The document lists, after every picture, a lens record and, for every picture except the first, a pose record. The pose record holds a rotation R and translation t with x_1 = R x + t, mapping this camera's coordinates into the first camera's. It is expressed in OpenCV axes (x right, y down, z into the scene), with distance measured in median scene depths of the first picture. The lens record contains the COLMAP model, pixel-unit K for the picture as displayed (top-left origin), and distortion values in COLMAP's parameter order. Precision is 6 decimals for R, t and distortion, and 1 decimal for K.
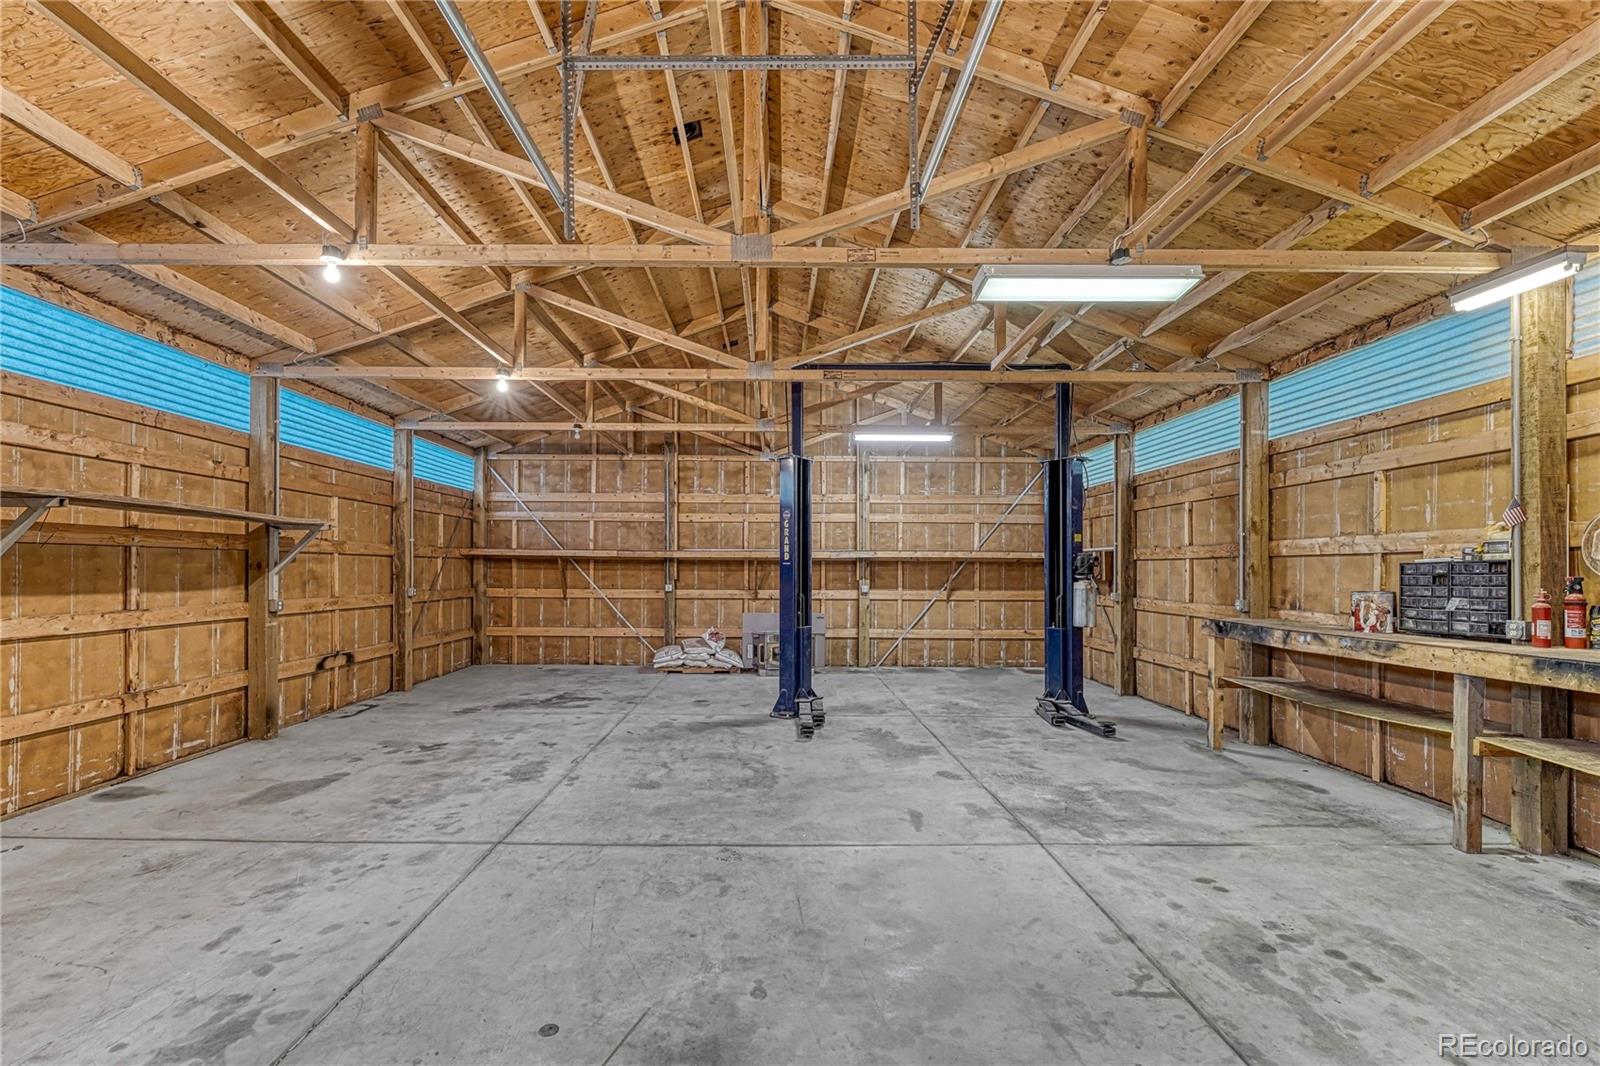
lens RADIAL K [[697.1, 0, 779.1], [0, 697.1, 562.1], [0, 0, 1]] dist [-0.008000, -0.000506]
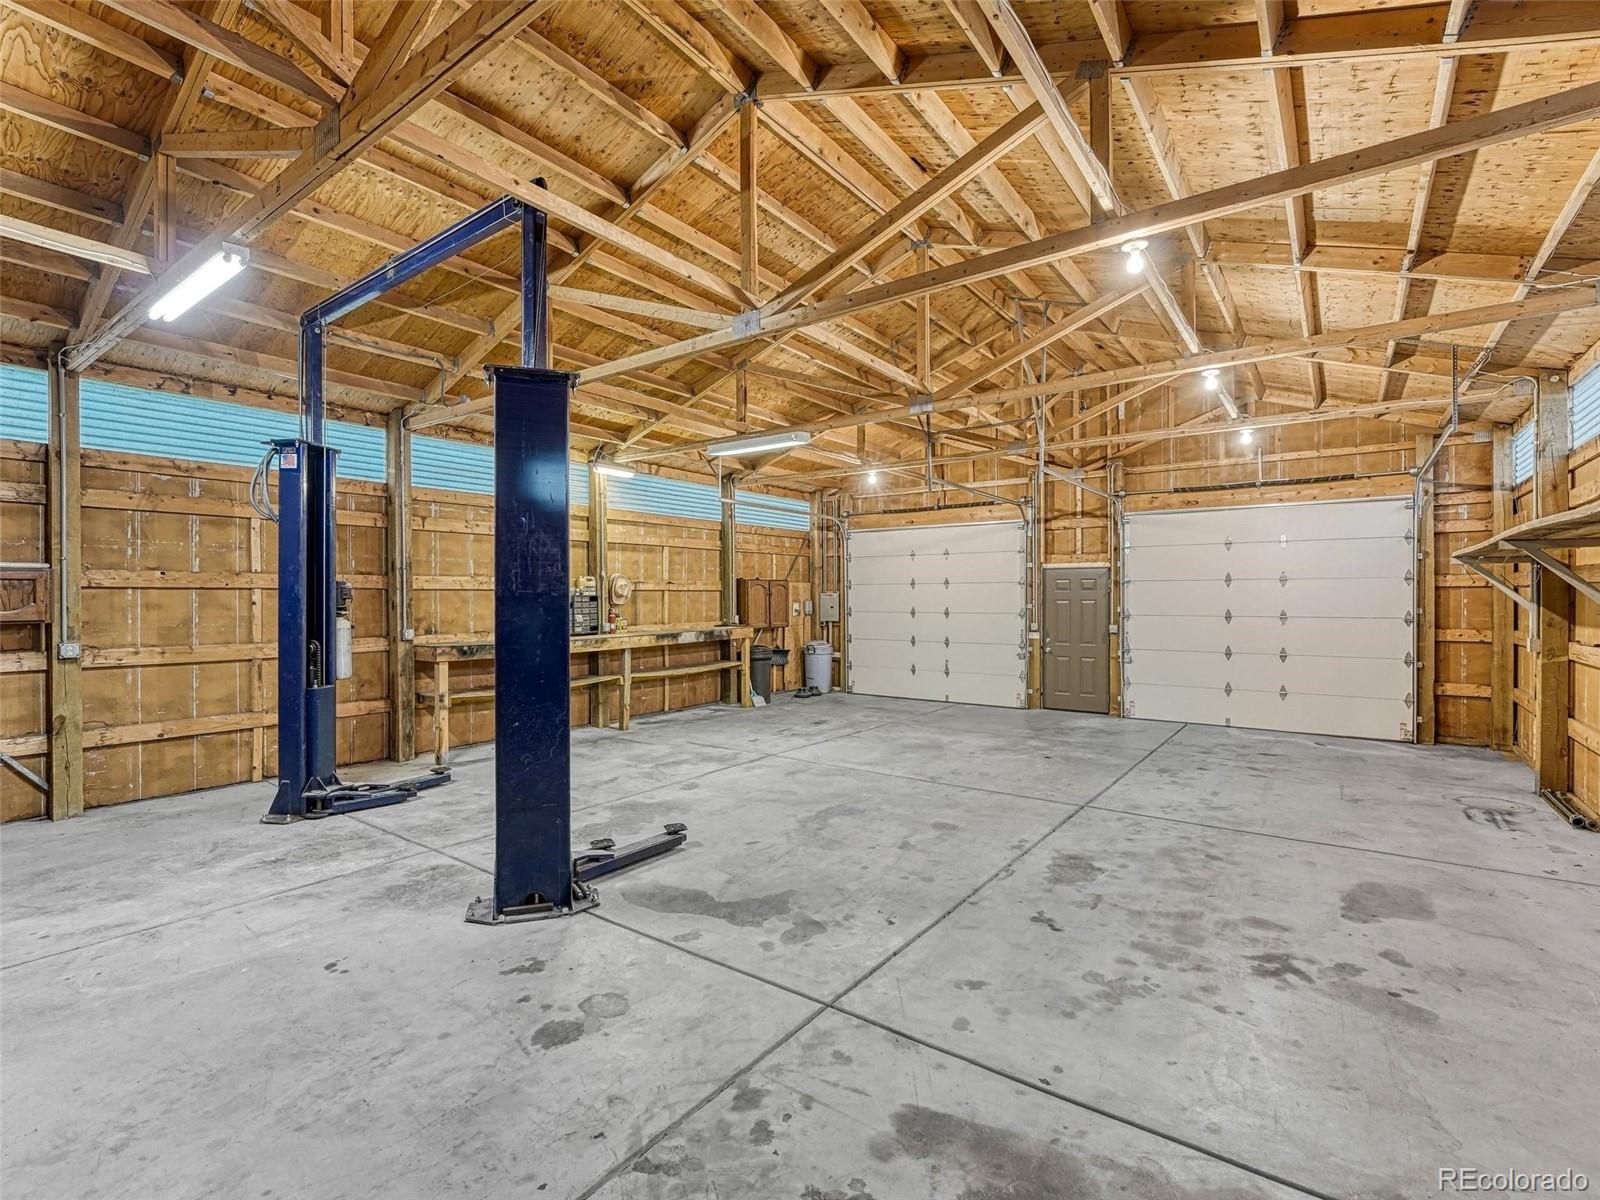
lens RADIAL K [[748.4, 0, 799.1], [0, 748.4, 600.8], [0, 0, 1]] dist [-0.002324, -0.000645]
pose [[-0.800589, -0.007593, 0.599165, -0.618513], [-0.007826, 0.999967, 0.002215, 0.002793], [-0.599162, -0.002915, -0.800622, 1.863980]]
